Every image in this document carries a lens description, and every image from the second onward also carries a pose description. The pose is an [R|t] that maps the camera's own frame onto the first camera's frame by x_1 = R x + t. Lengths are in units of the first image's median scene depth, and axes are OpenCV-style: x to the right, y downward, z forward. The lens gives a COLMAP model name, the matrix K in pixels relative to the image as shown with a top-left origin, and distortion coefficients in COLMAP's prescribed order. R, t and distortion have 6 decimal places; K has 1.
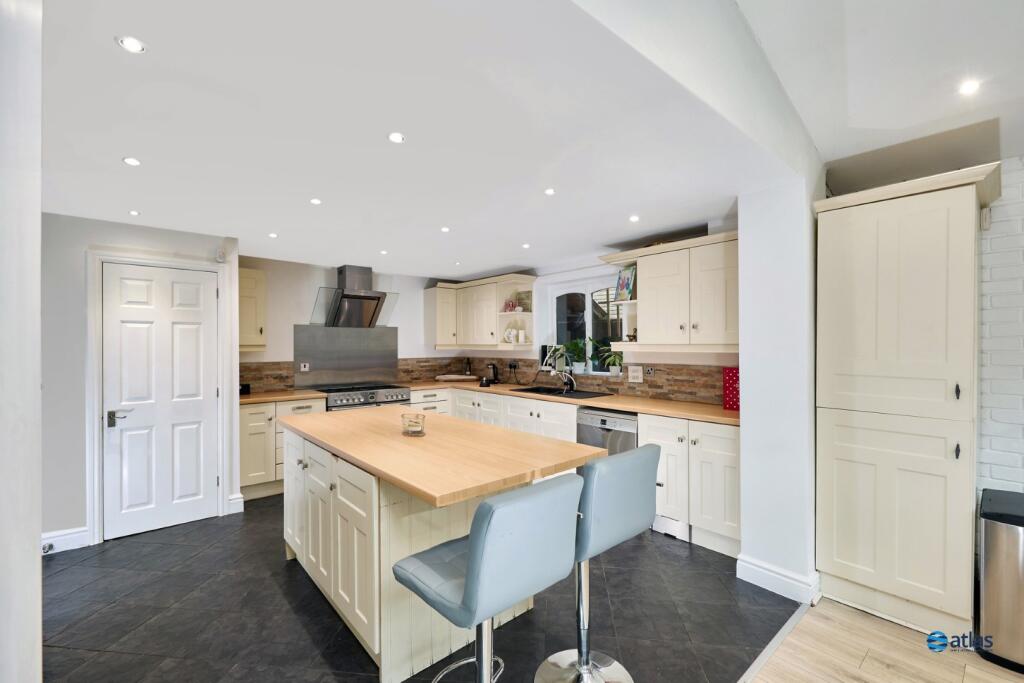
lens RADIAL K [[441.6, 0, 512.0], [0, 441.6, 341.5], [0, 0, 1]] dist [0.000285, -0.000044]
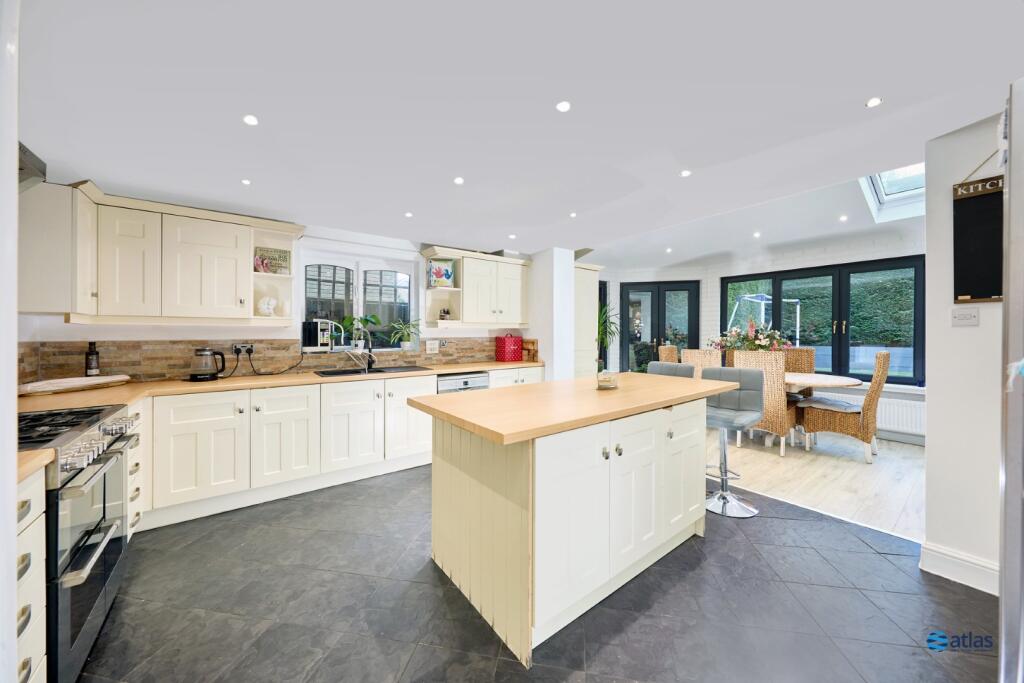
lens RADIAL K [[353.1, 0, 512.0], [0, 353.1, 341.5], [0, 0, 1]] dist [0.000735, 0.000028]
pose [[0.058965, -0.021321, 0.998032, -0.595110], [-0.005394, 0.999750, 0.021676, 0.030628], [-0.998245, -0.006662, 0.058835, 0.611118]]
